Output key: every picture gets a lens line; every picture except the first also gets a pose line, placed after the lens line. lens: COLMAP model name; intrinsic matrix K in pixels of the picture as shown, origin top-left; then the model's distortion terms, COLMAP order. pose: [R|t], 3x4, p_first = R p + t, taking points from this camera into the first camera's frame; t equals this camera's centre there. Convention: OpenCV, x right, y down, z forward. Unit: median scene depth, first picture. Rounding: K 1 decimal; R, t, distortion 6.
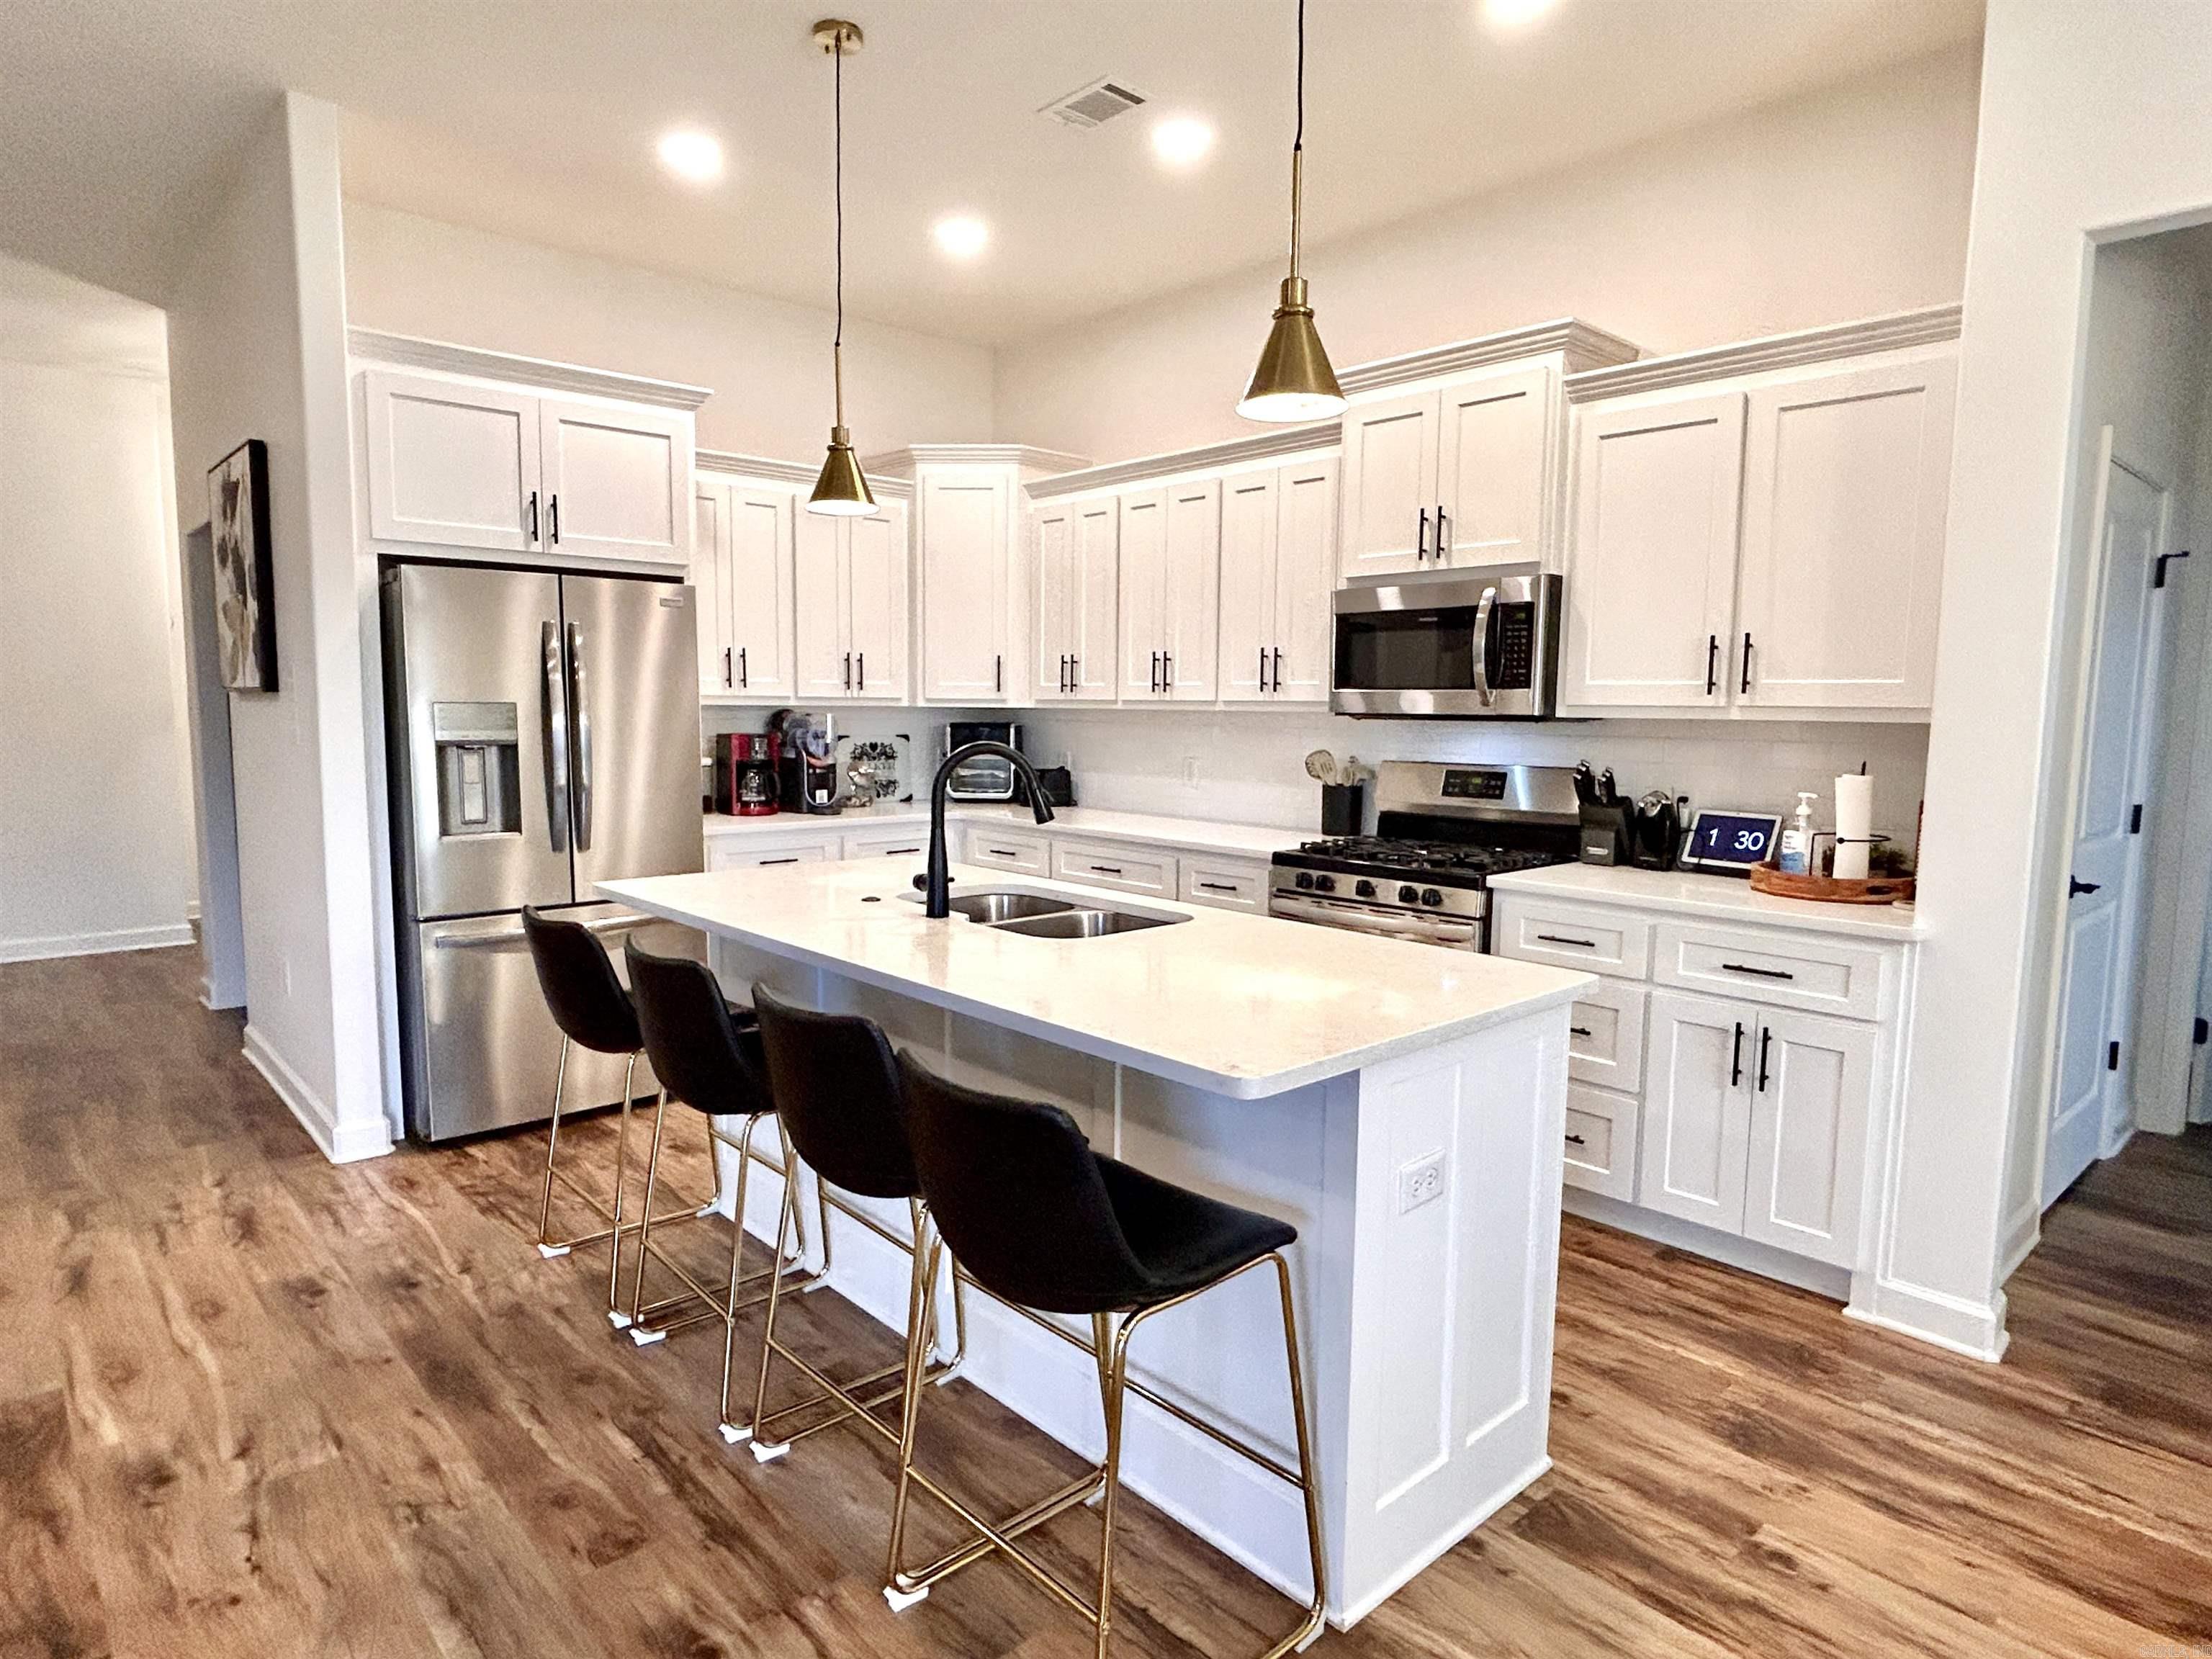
lens RADIAL K [[1257.6, 0, 1091.5], [0, 1257.6, 828.0], [0, 0, 1]] dist [-0.005498, 0.002799]
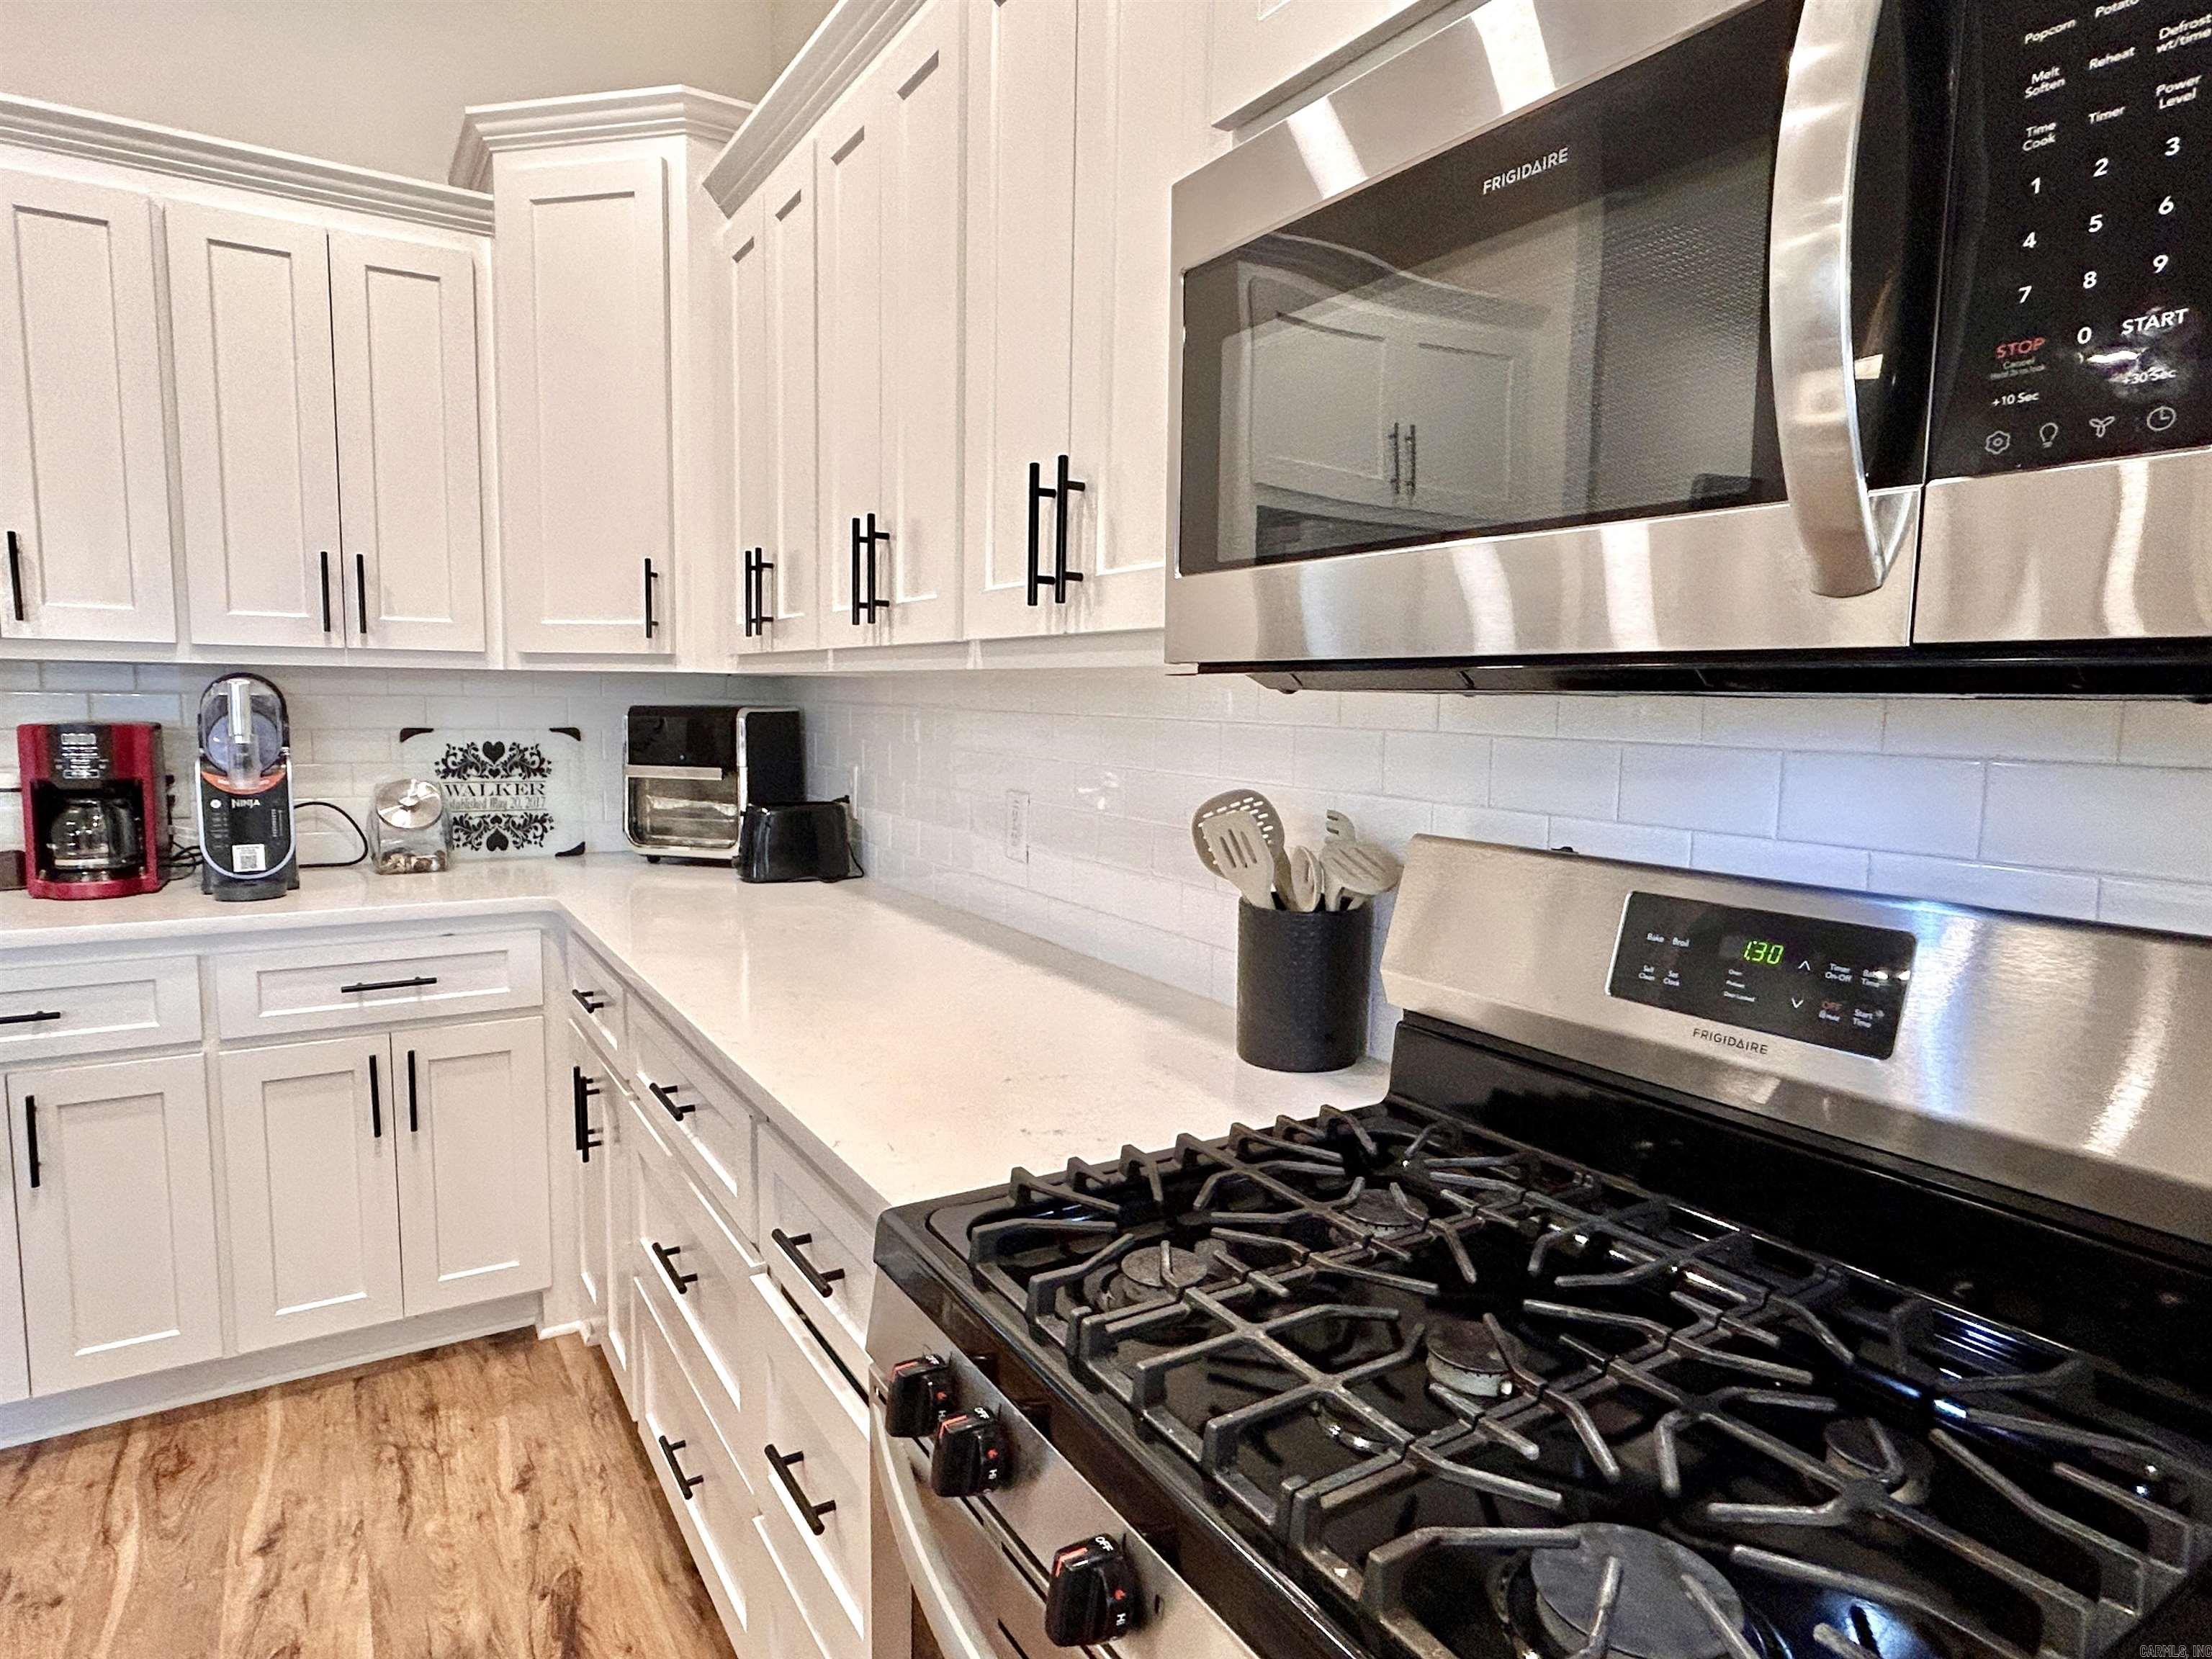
lens RADIAL K [[1257.6, 0, 1103.1], [0, 1257.6, 832.8], [0, 0, 1]] dist [-0.005498, 0.002799]
pose [[0.984695, 0.025621, -0.172393, 0.188463], [-0.023946, 0.999644, 0.011788, -0.050240], [0.172634, -0.007479, 0.984958, 0.626399]]
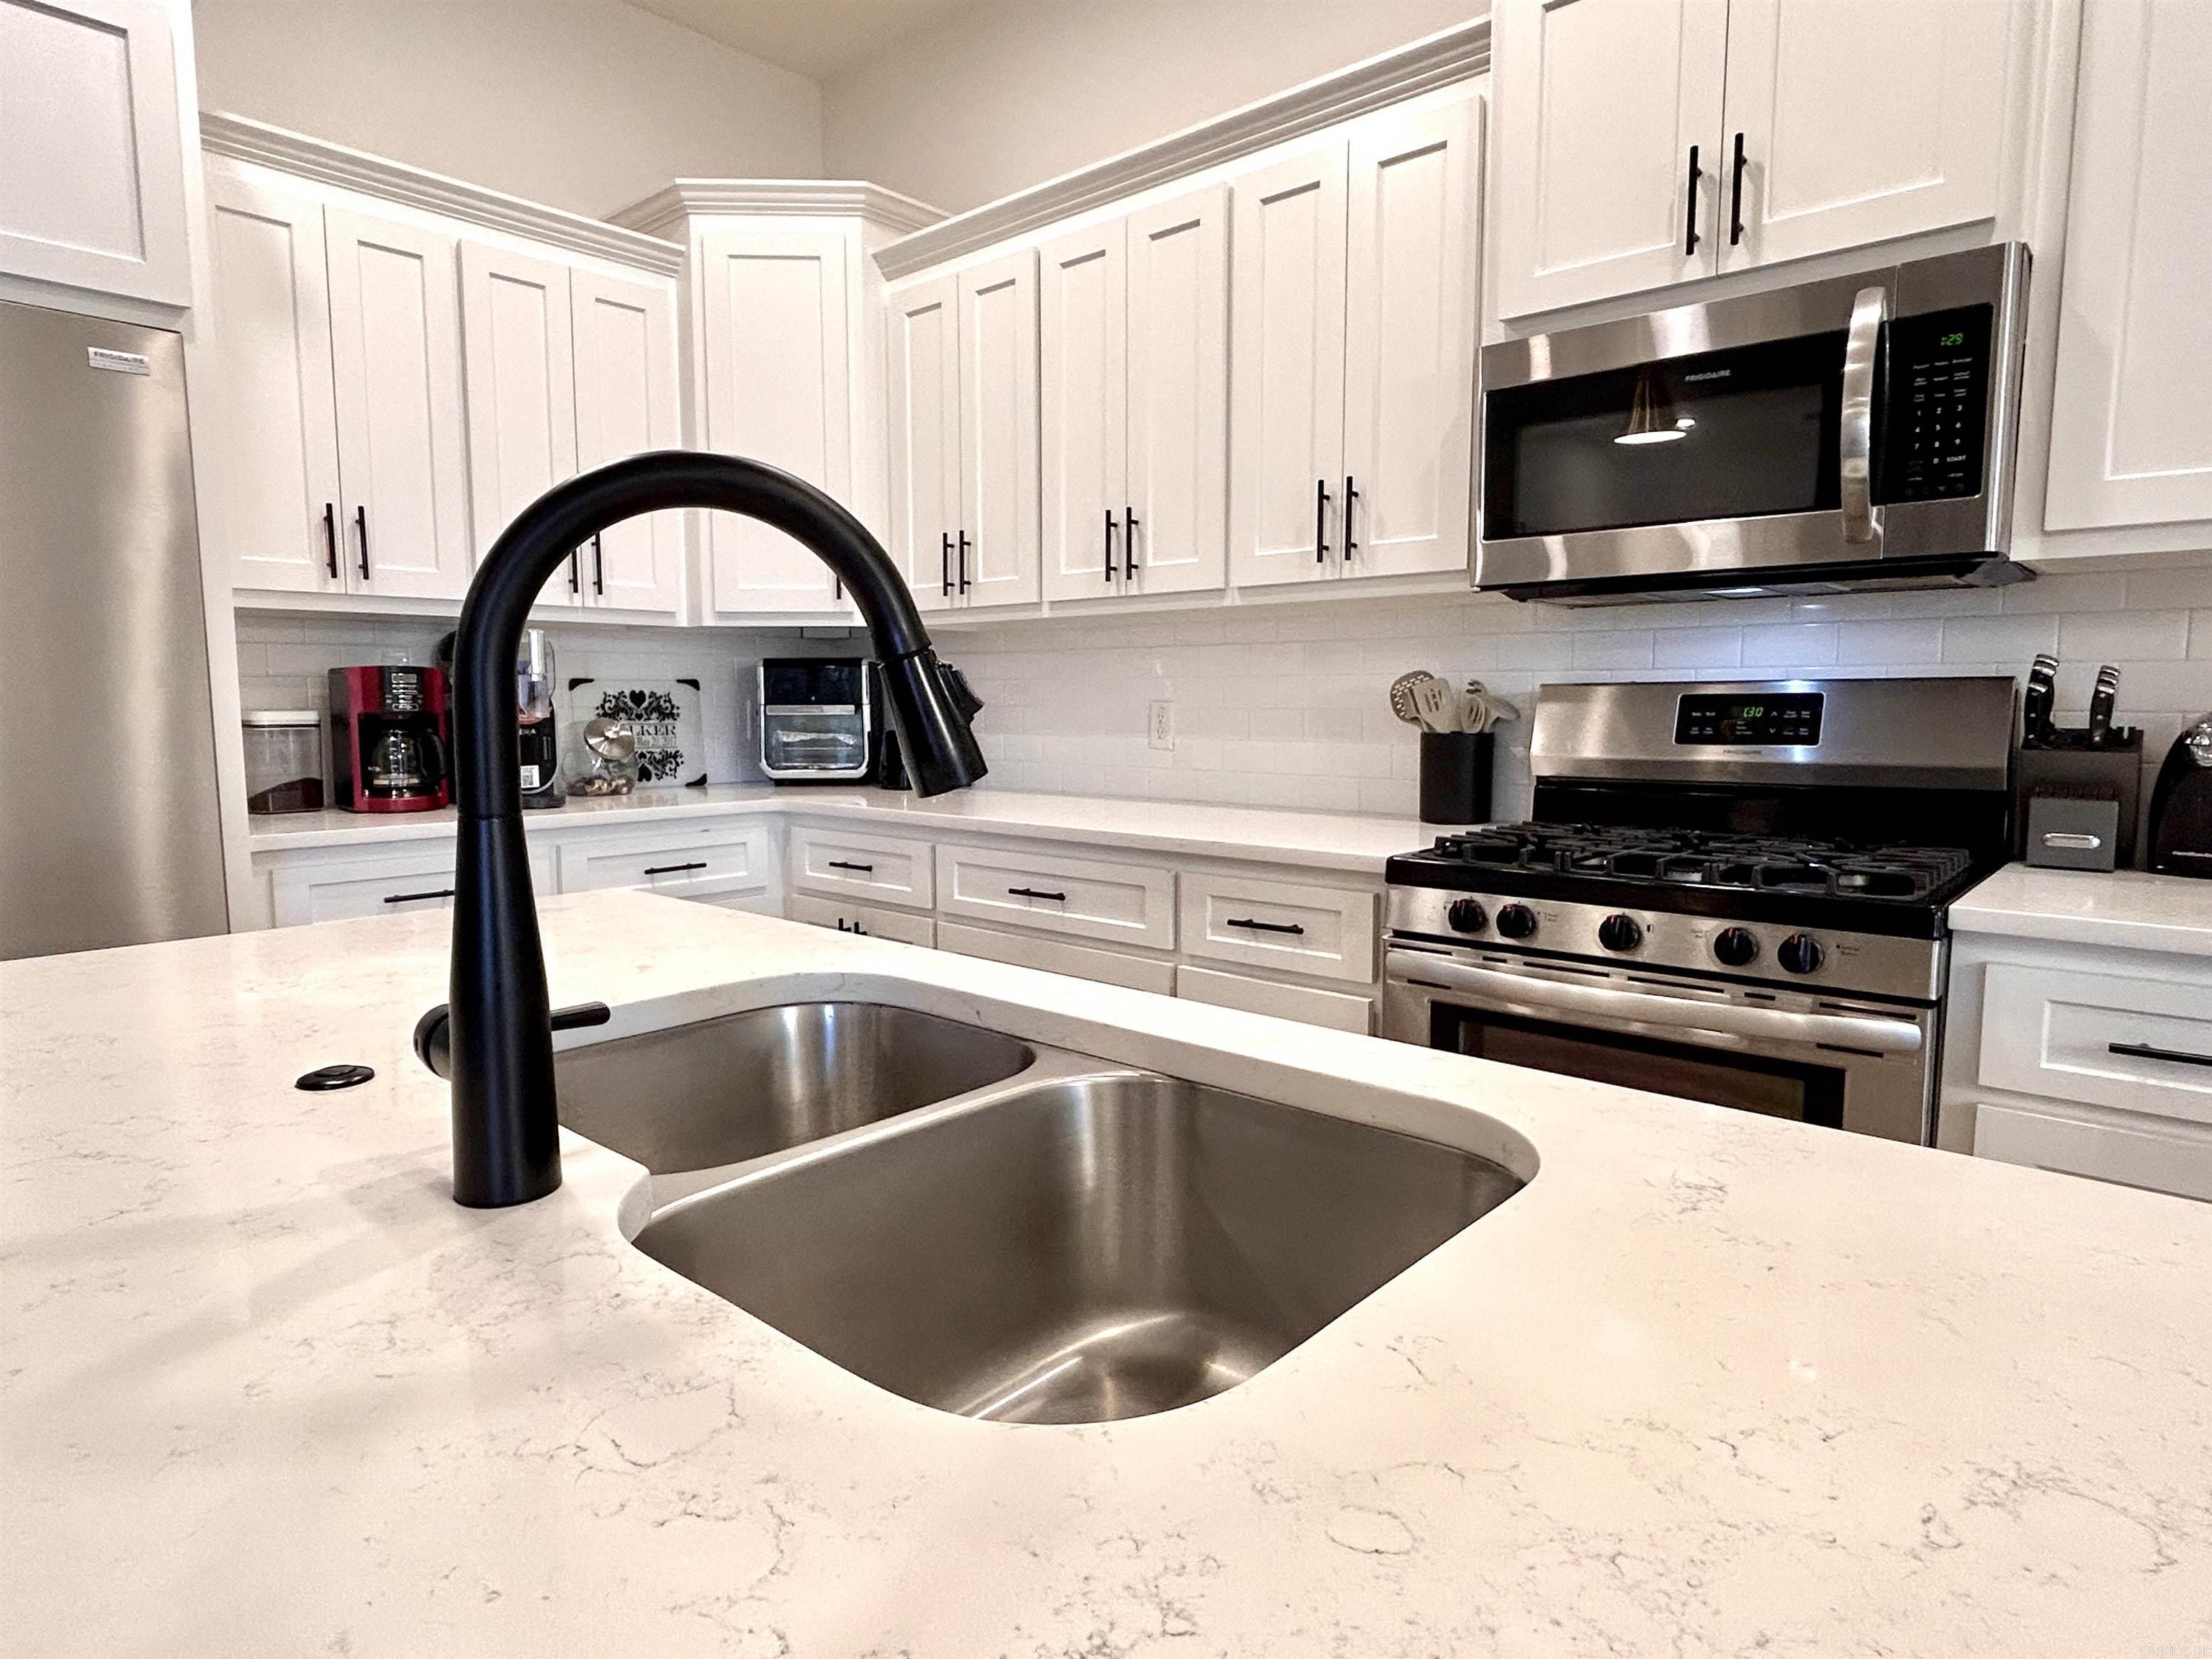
lens RADIAL K [[1257.6, 0, 1094.2], [0, 1257.6, 837.6], [0, 0, 1]] dist [-0.005498, 0.002799]
pose [[0.994262, -0.023192, 0.104429, -0.019288], [0.022120, 0.999690, 0.011413, 0.002108], [-0.104661, -0.009037, 0.994467, 0.423596]]
